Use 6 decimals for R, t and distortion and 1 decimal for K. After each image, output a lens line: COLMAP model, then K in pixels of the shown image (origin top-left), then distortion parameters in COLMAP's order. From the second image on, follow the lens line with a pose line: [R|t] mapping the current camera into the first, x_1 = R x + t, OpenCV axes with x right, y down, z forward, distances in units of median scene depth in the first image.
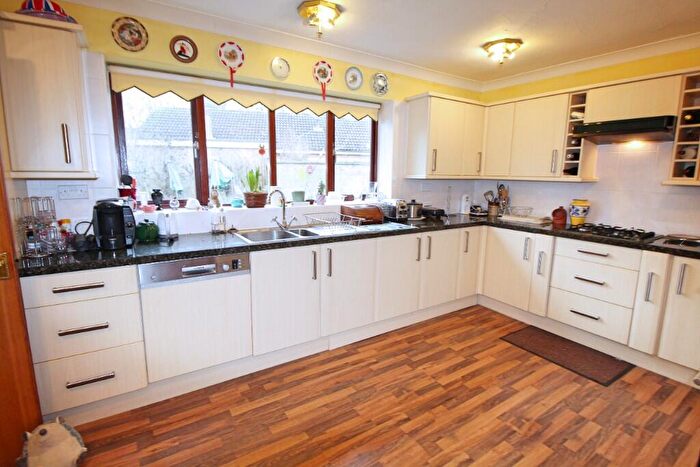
lens RADIAL K [[343.6, 0, 353.4], [0, 343.6, 228.1], [0, 0, 1]] dist [-0.000433, -0.010482]
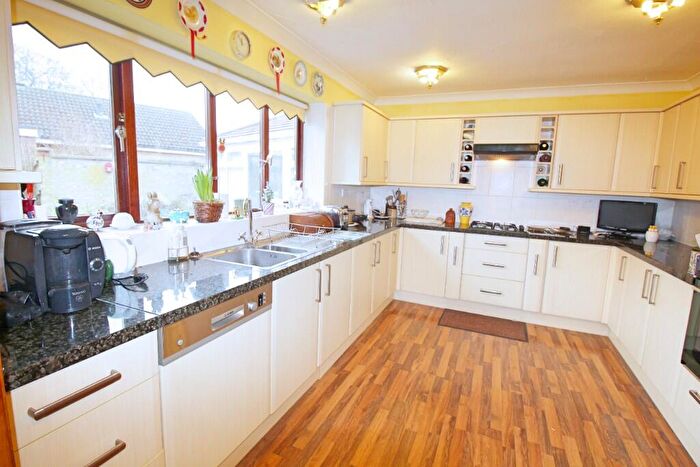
lens RADIAL K [[343.6, 0, 352.4], [0, 343.6, 227.4], [0, 0, 1]] dist [-0.000433, -0.010482]
pose [[0.827661, -0.058096, 0.558213, -0.475394], [0.063054, 0.997956, 0.010372, -0.038006], [-0.557674, 0.026613, 0.829633, 0.214605]]
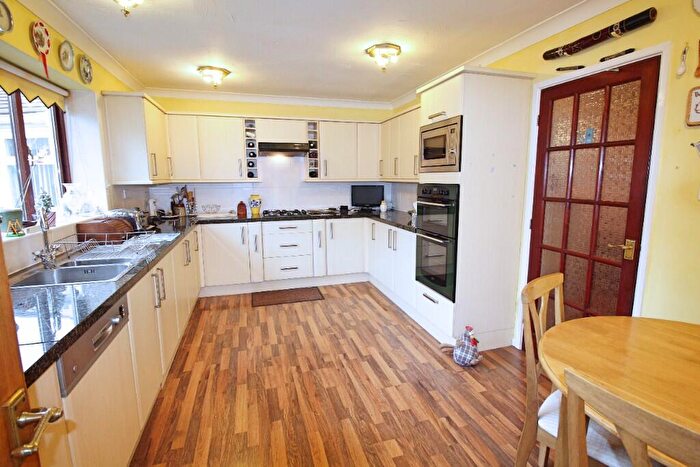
lens RADIAL K [[343.6, 0, 355.9], [0, 343.6, 227.8], [0, 0, 1]] dist [-0.000433, -0.010482]
pose [[0.265453, -0.155085, 0.951569, -0.694157], [0.160792, 0.980277, 0.114908, -0.054836], [-0.950621, 0.122502, 0.285153, 0.261693]]
